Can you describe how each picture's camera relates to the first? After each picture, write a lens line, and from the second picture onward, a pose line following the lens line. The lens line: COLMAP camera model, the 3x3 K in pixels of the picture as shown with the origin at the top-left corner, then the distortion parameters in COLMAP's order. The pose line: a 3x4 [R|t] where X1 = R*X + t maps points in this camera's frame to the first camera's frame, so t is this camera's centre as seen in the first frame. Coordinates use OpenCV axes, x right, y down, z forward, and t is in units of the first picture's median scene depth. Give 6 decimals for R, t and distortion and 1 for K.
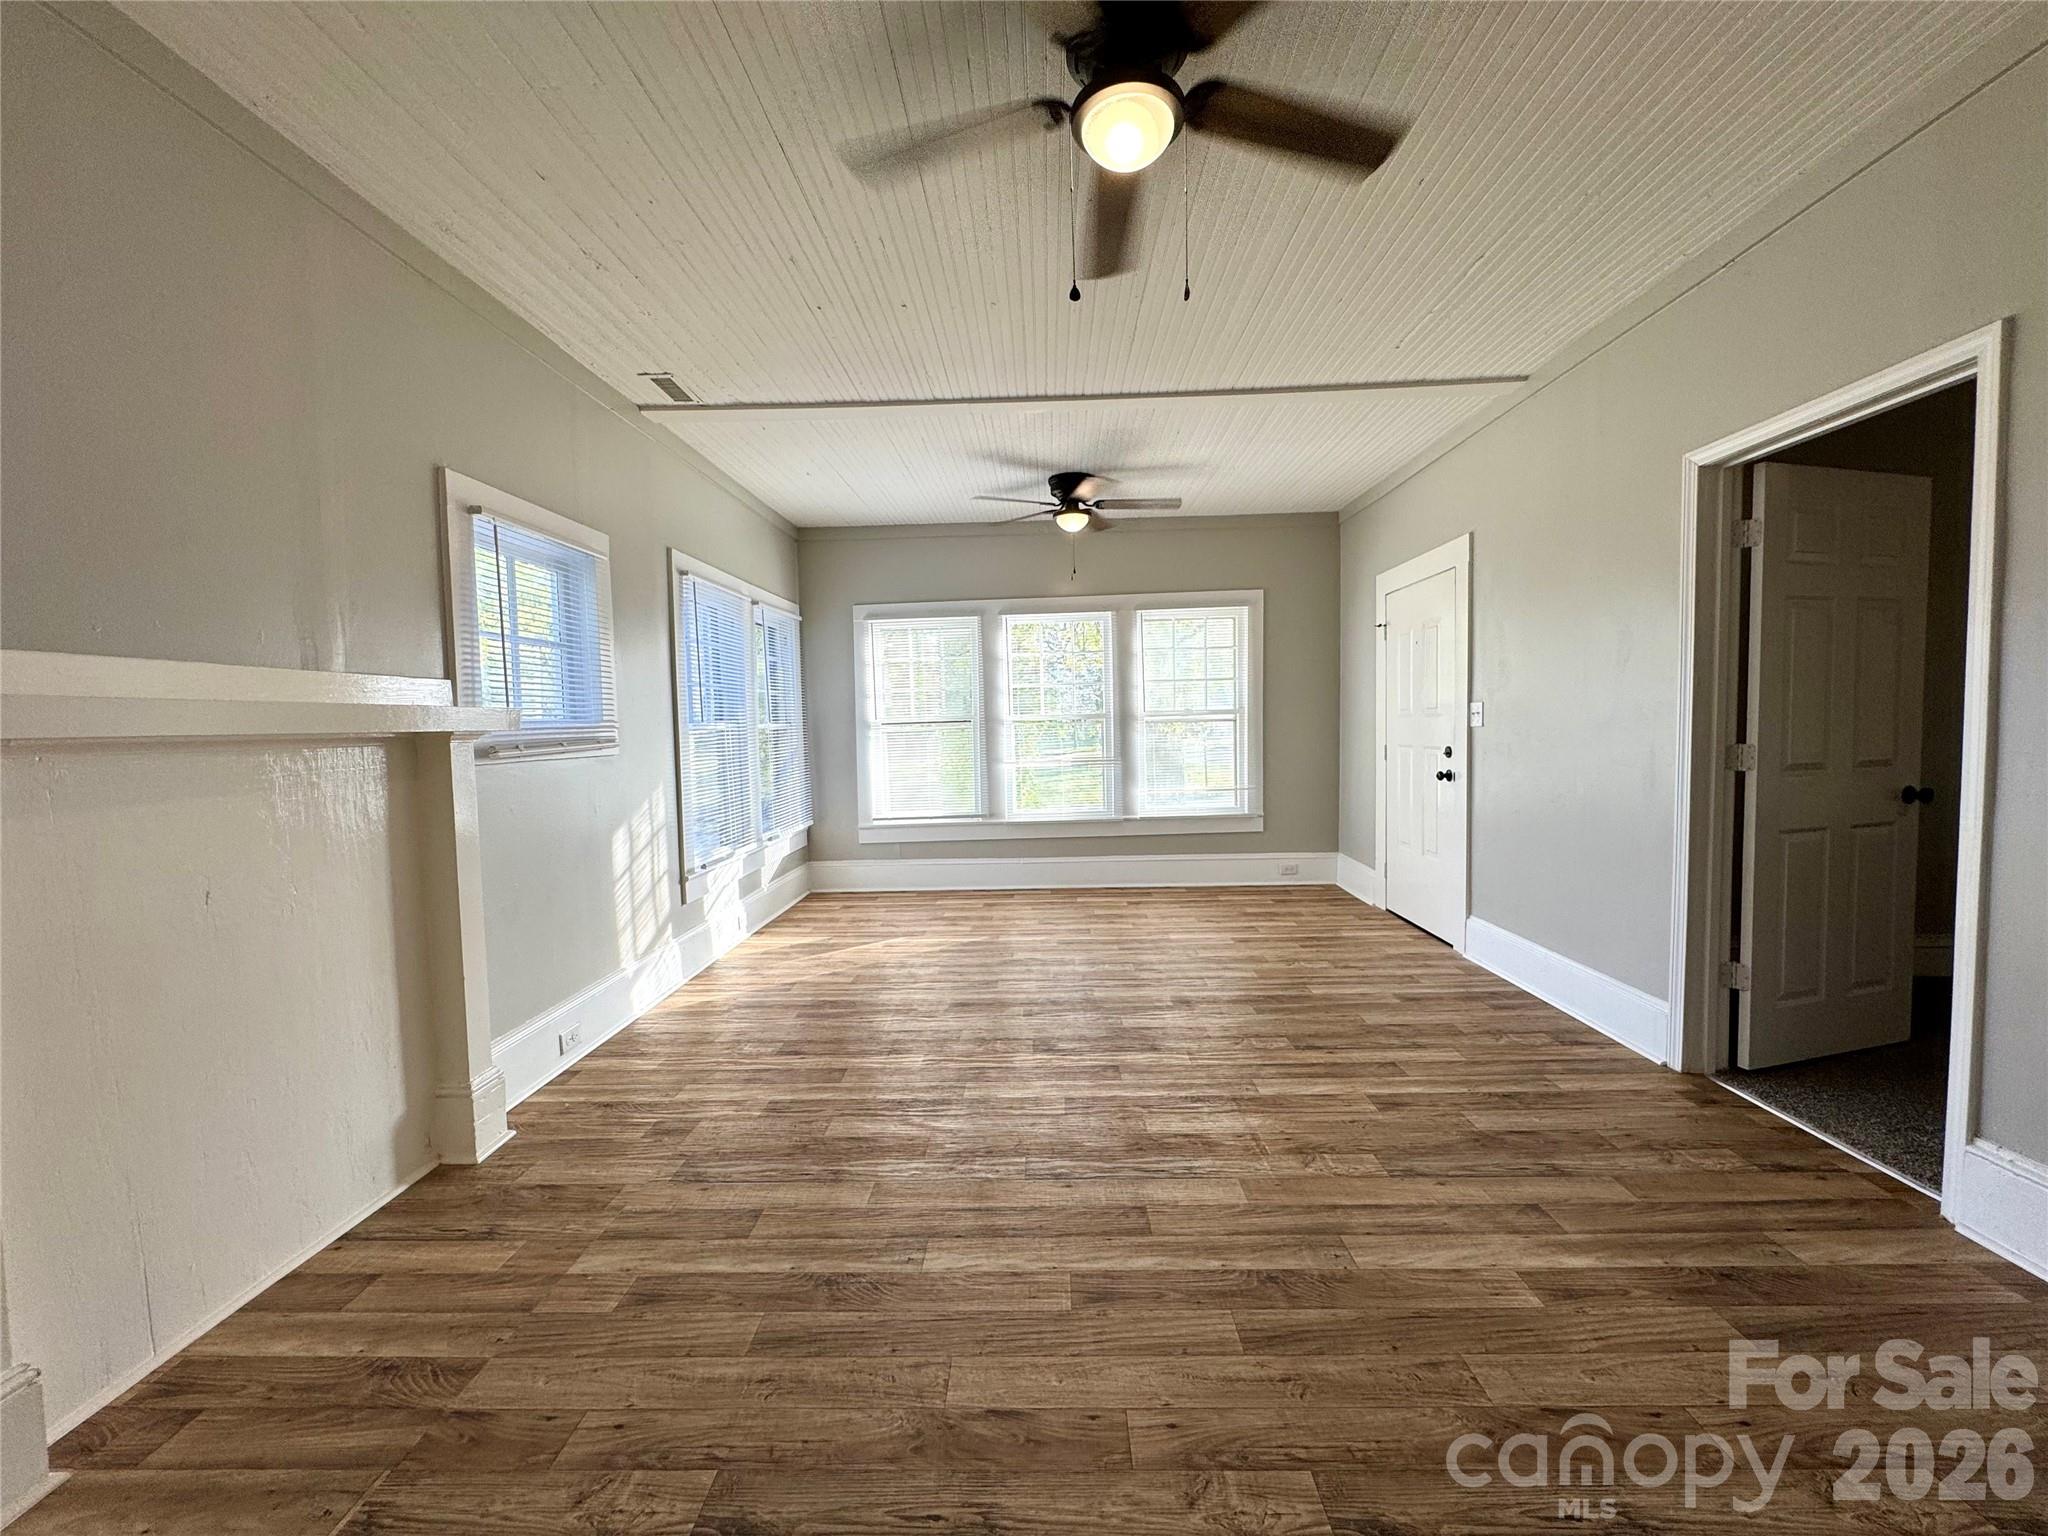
lens RADIAL K [[814.0, 0, 1024.0], [0, 814.0, 768.0], [0, 0, 1]] dist [-0.000351, -0.000179]
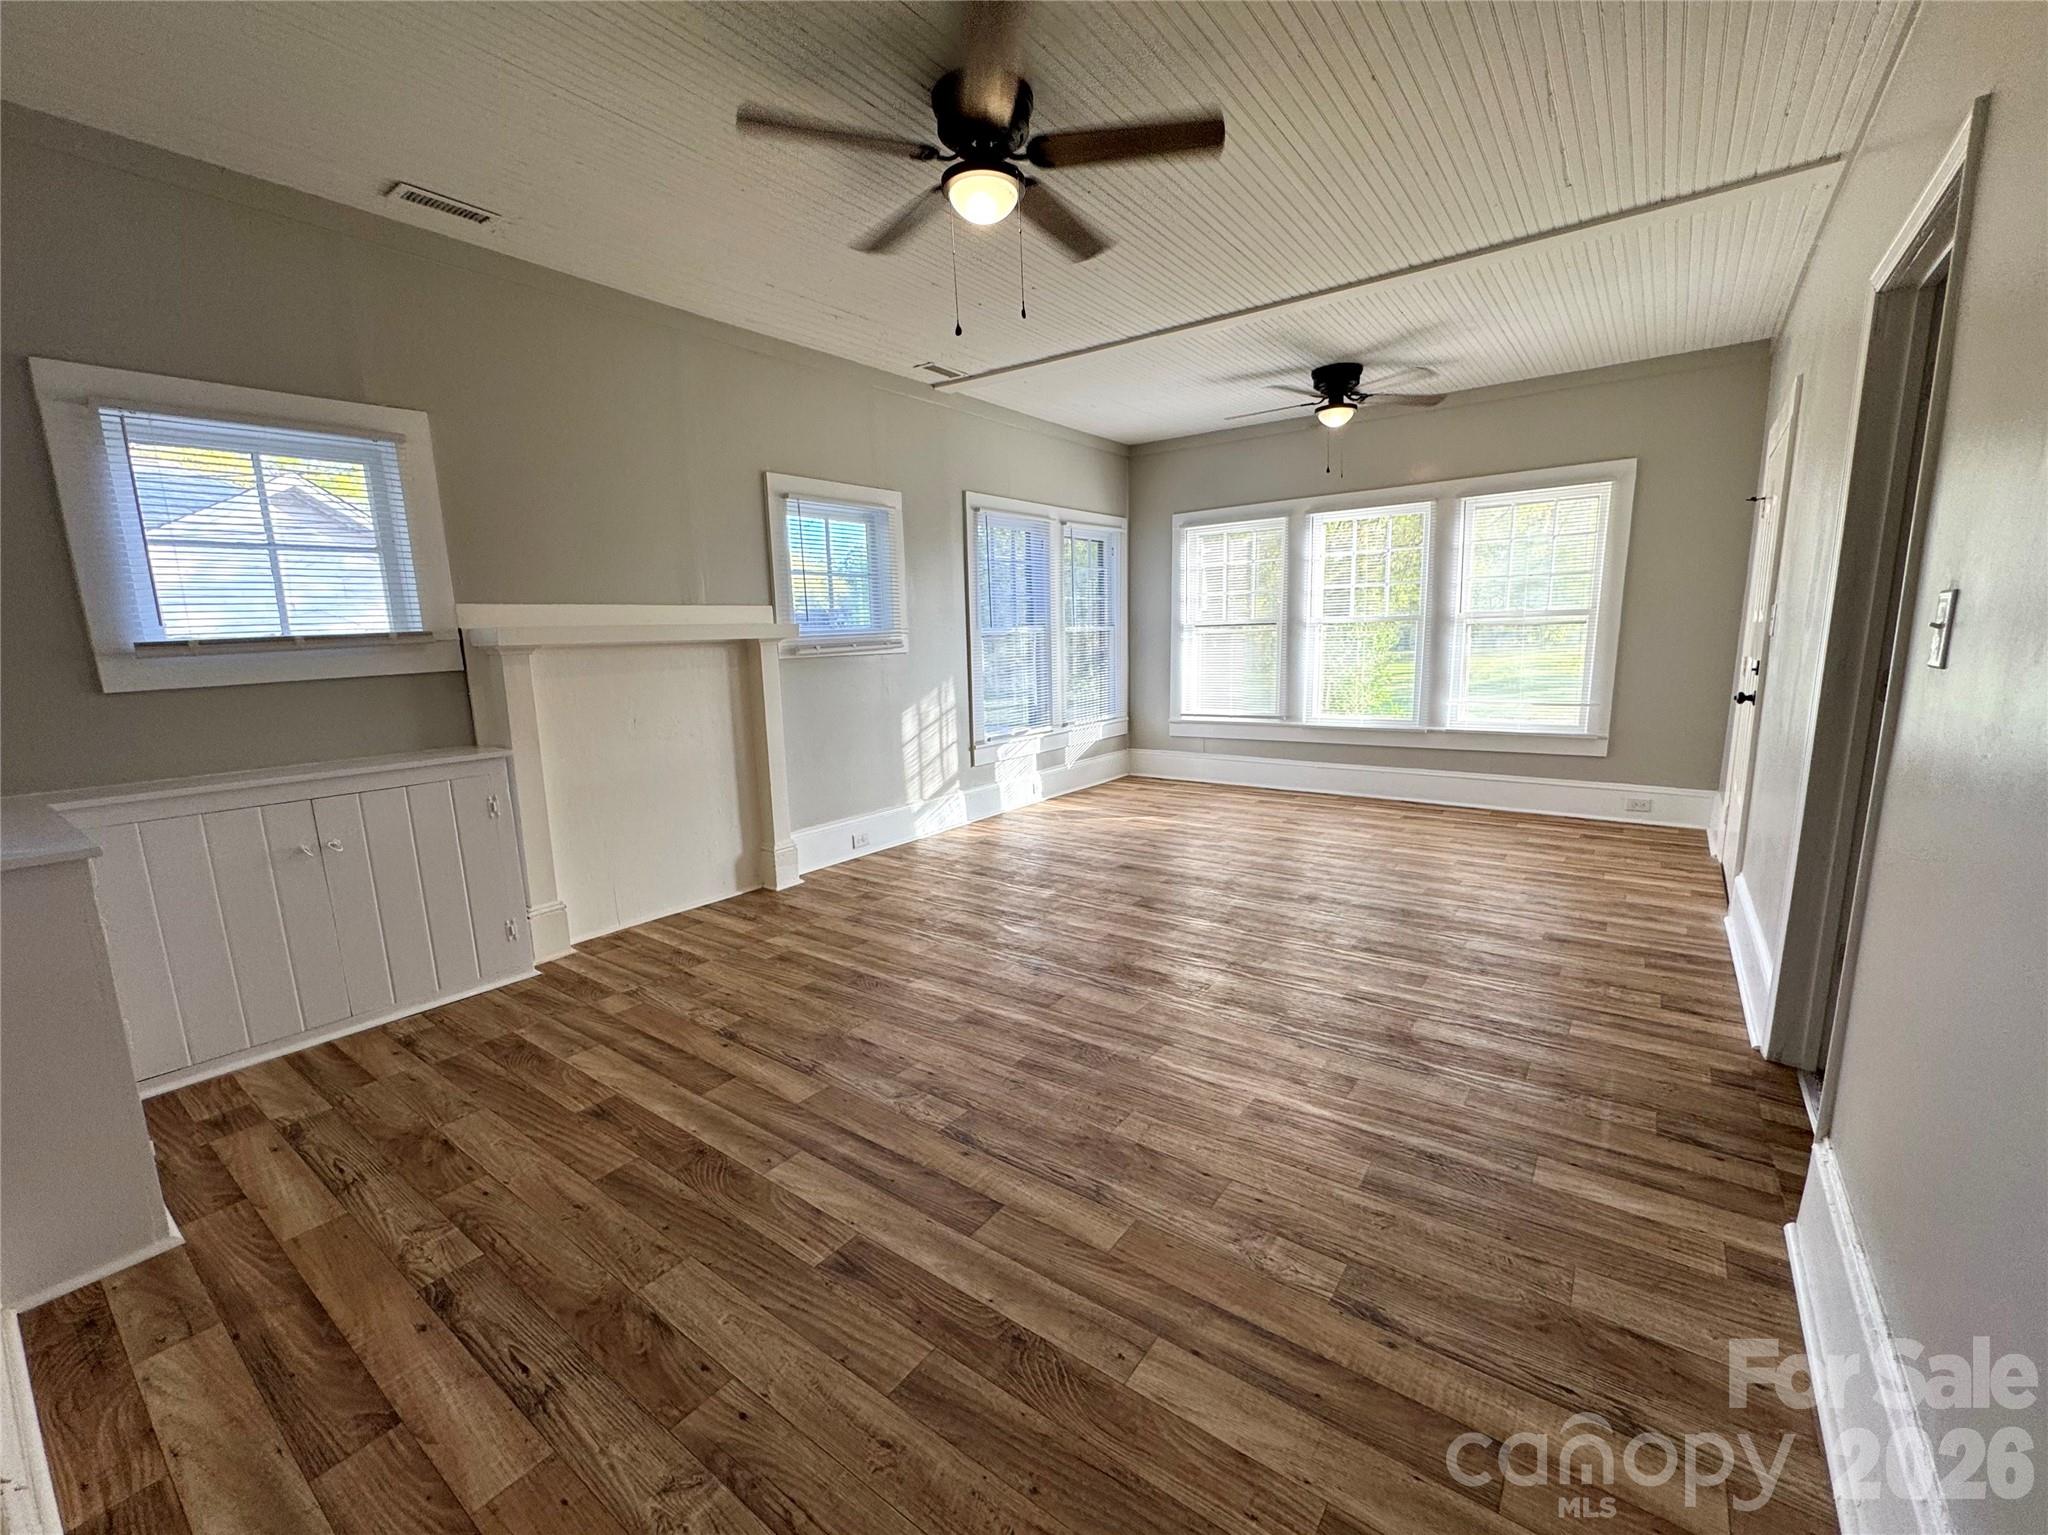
lens RADIAL K [[835.5, 0, 1024.6], [0, 835.5, 779.7], [0, 0, 1]] dist [-0.000177, 0.000102]
pose [[0.823629, 0.104249, -0.557464, 0.468345], [-0.026450, 0.988951, 0.145861, -0.014631], [0.566511, -0.105390, 0.817287, -0.085156]]
